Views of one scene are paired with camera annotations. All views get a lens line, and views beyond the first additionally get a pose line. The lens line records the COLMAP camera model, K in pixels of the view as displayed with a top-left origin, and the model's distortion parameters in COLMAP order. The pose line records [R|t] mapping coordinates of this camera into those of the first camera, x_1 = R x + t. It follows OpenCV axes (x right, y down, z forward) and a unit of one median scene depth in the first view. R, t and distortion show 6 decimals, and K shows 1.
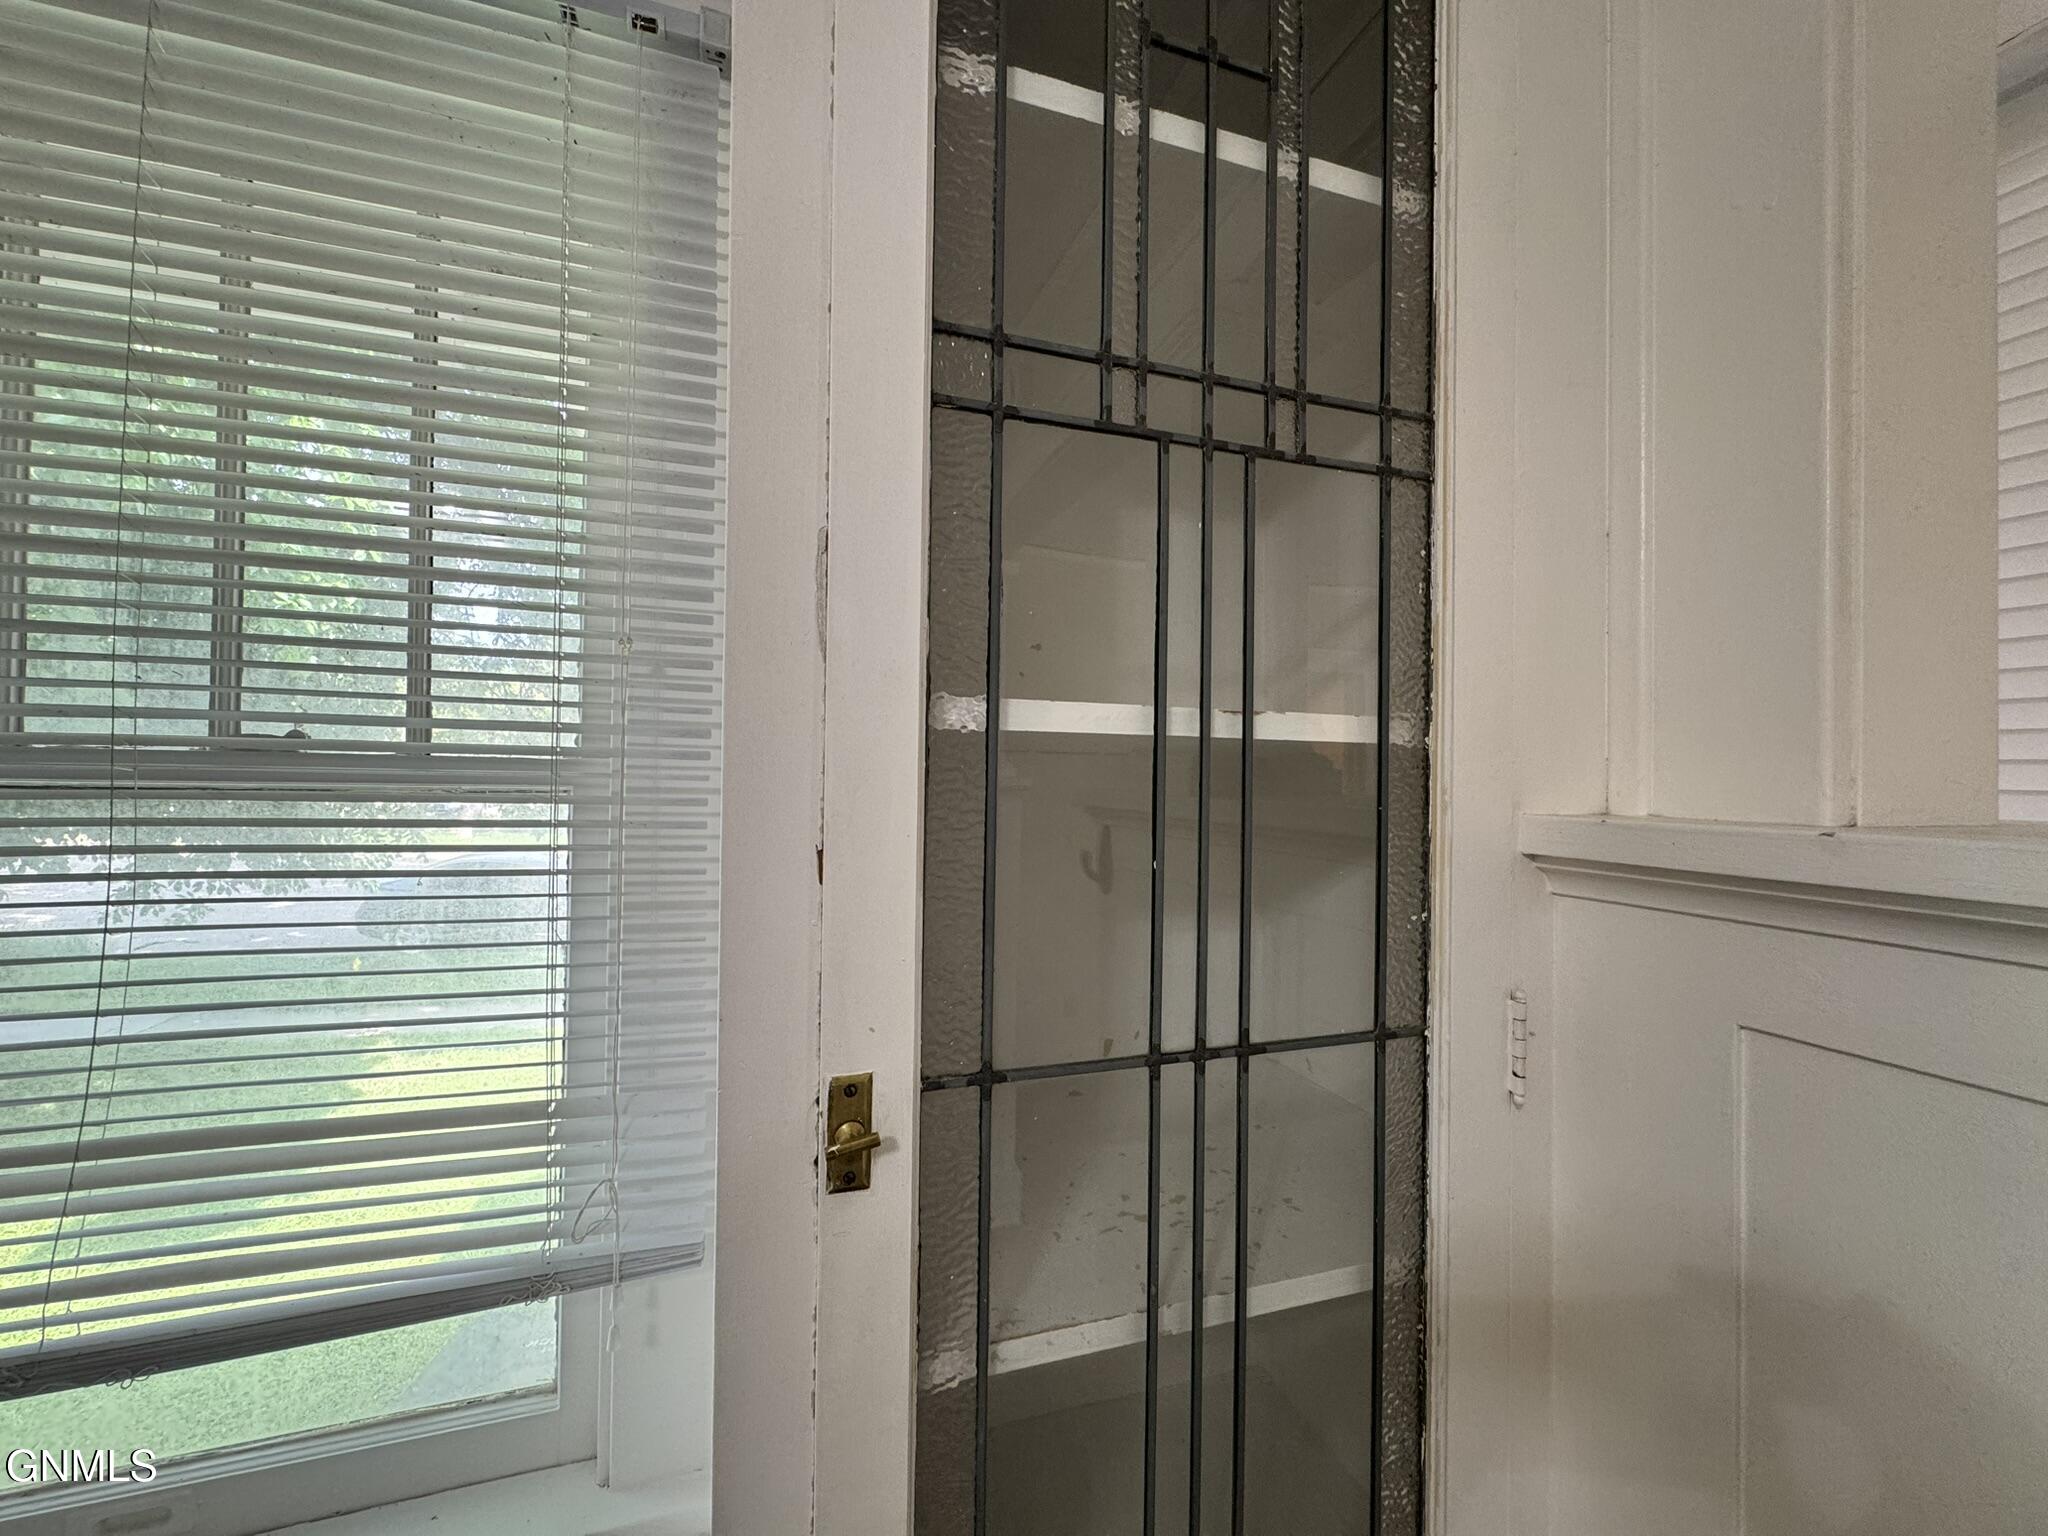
lens RADIAL K [[799.2, 0, 993.9], [0, 799.2, 756.9], [0, 0, 1]] dist [-0.001535, -0.000035]
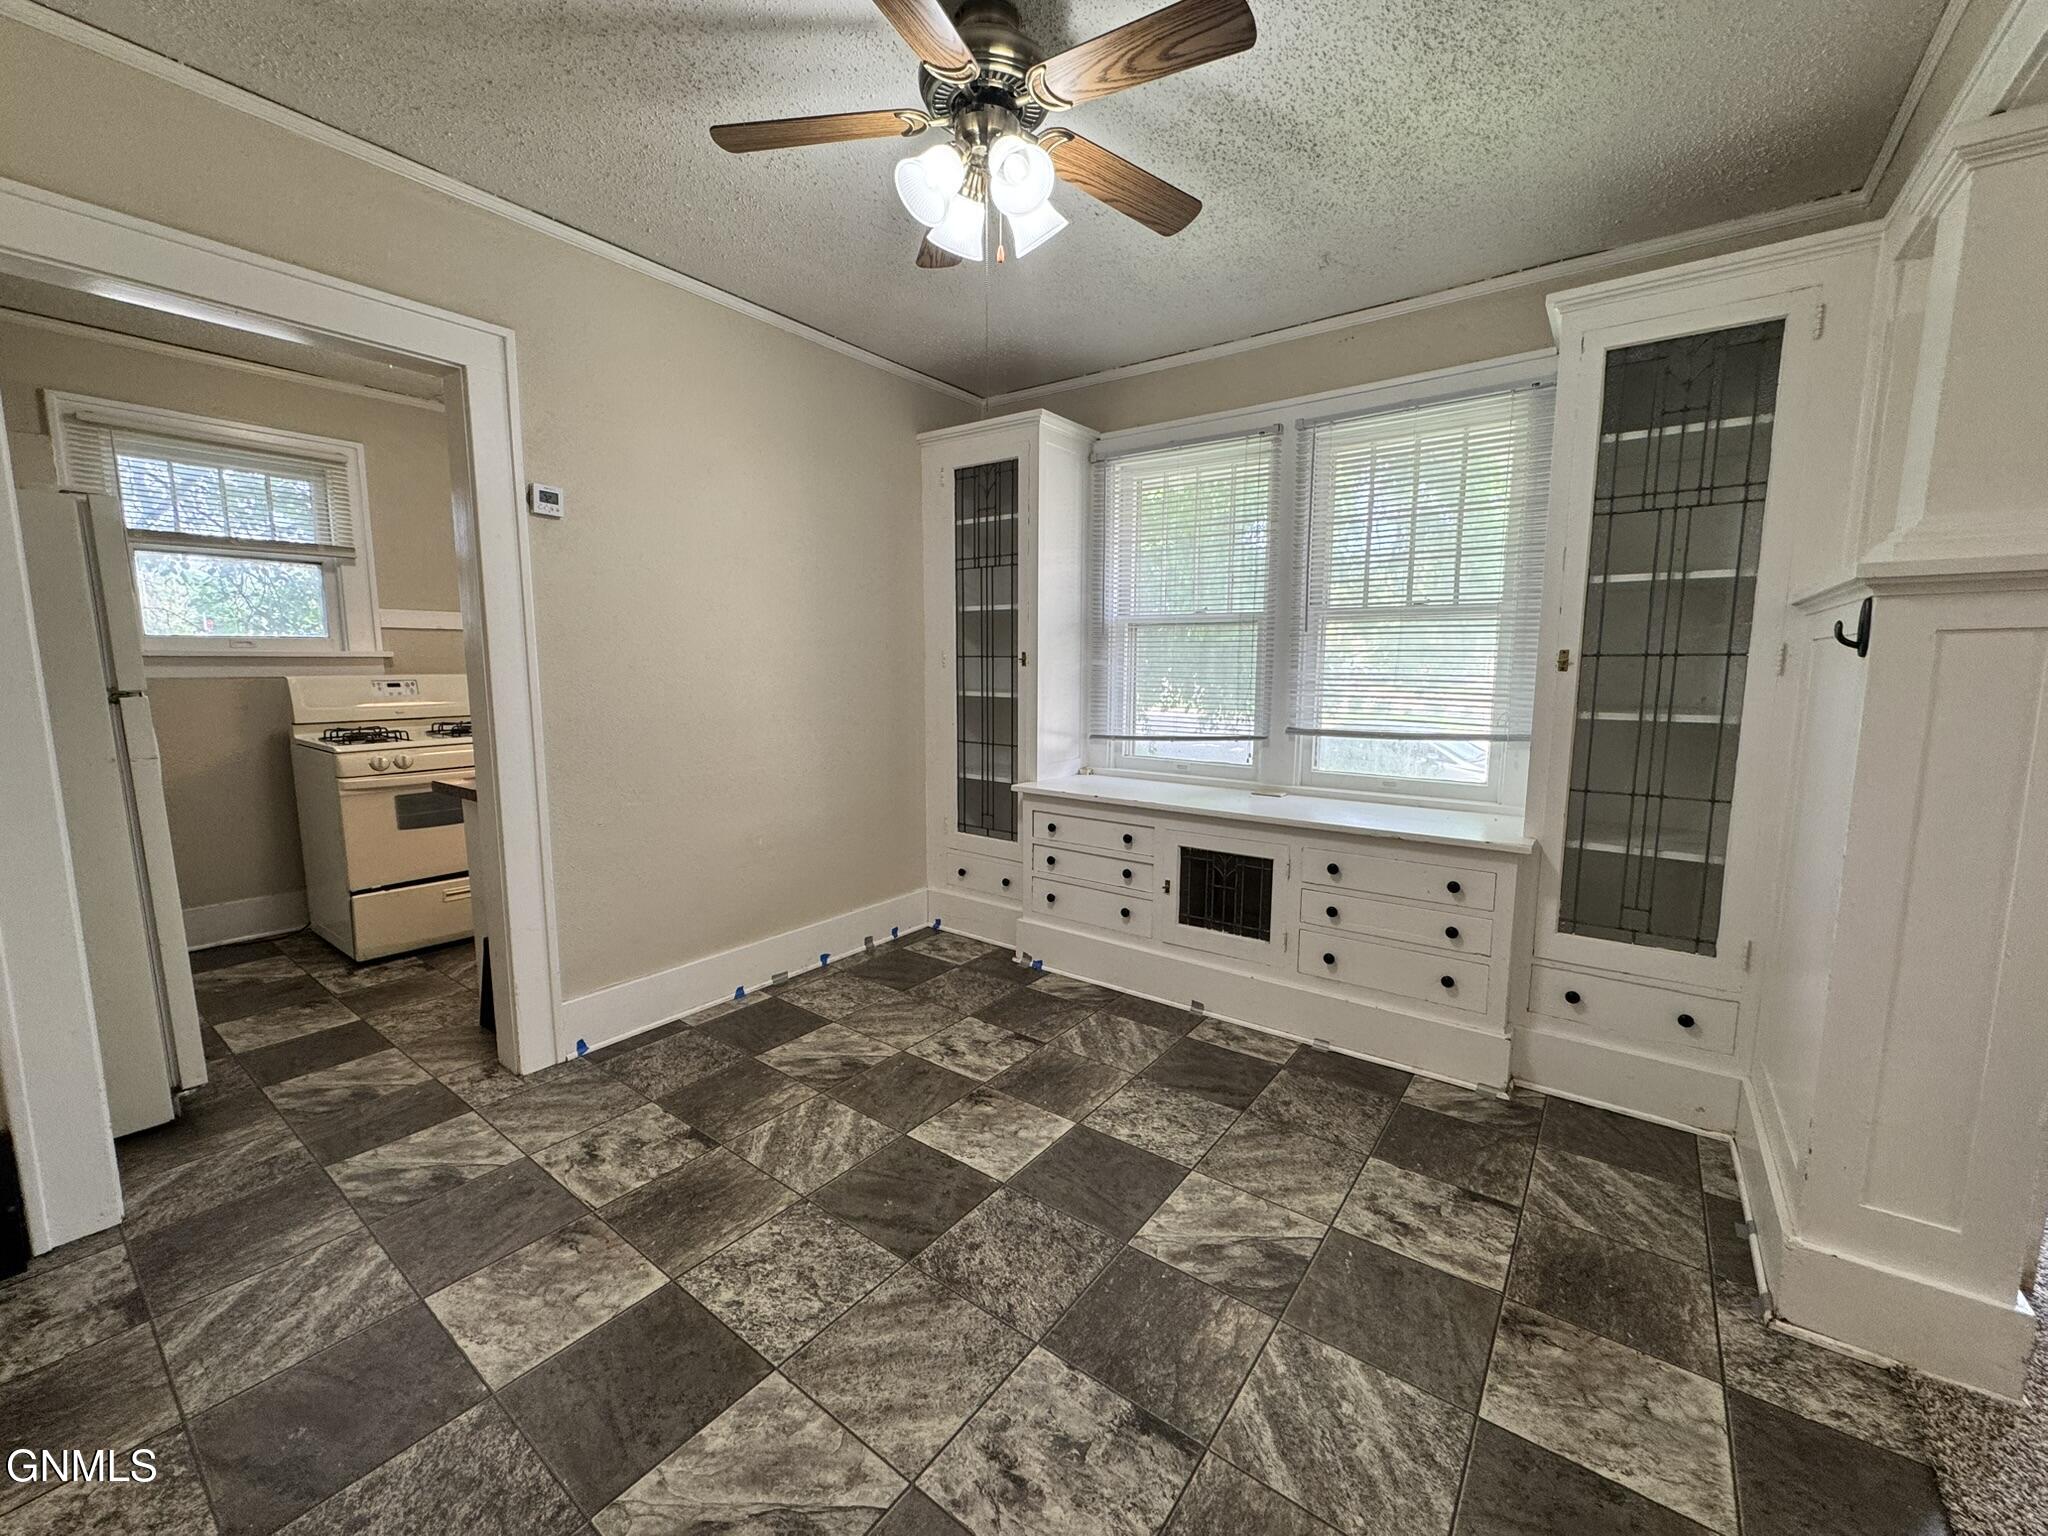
lens RADIAL K [[816.9, 0, 1024.4], [0, 816.9, 766.9], [0, 0, 1]] dist [-0.001819, 0.000169]
pose [[0.587321, 0.086357, -0.804734, 1.690198], [0.025619, 0.991810, 0.125129, 0.307038], [0.808949, -0.094107, 0.580298, -4.048253]]
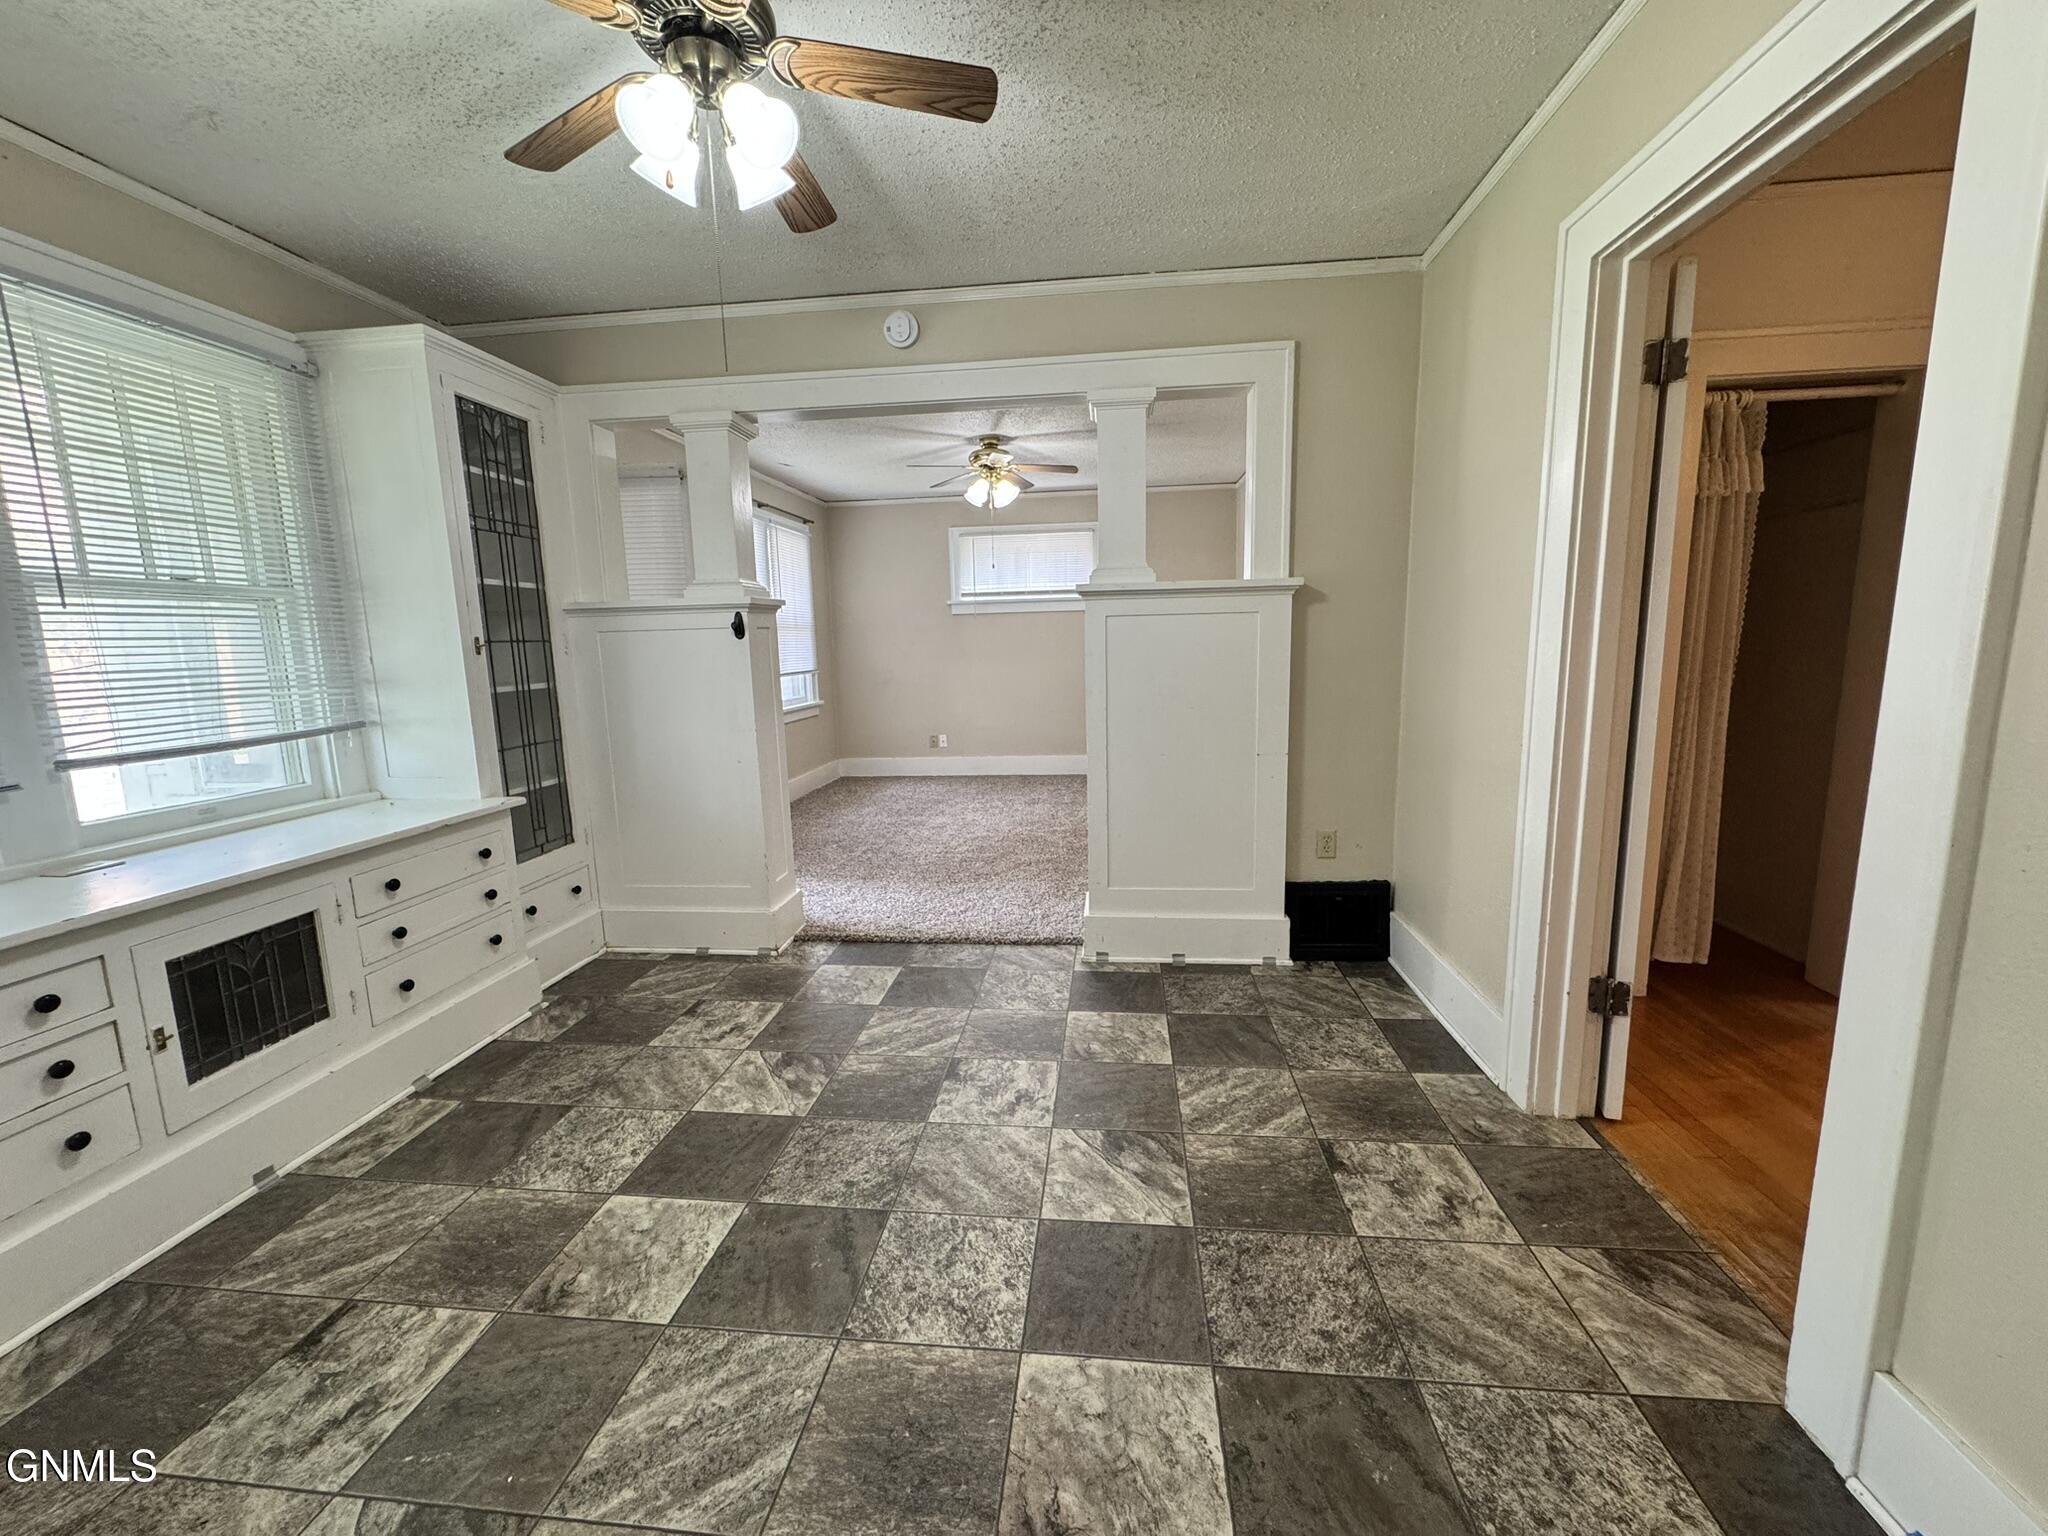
lens RADIAL K [[811.9, 0, 1022.4], [0, 811.9, 765.4], [0, 0, 1]] dist [-0.003159, -0.000473]
pose [[0.402337, -0.166125, 0.900293, -3.477235], [0.011720, 0.984252, 0.176380, 0.241746], [-0.915416, -0.060413, 0.397948, -4.453521]]
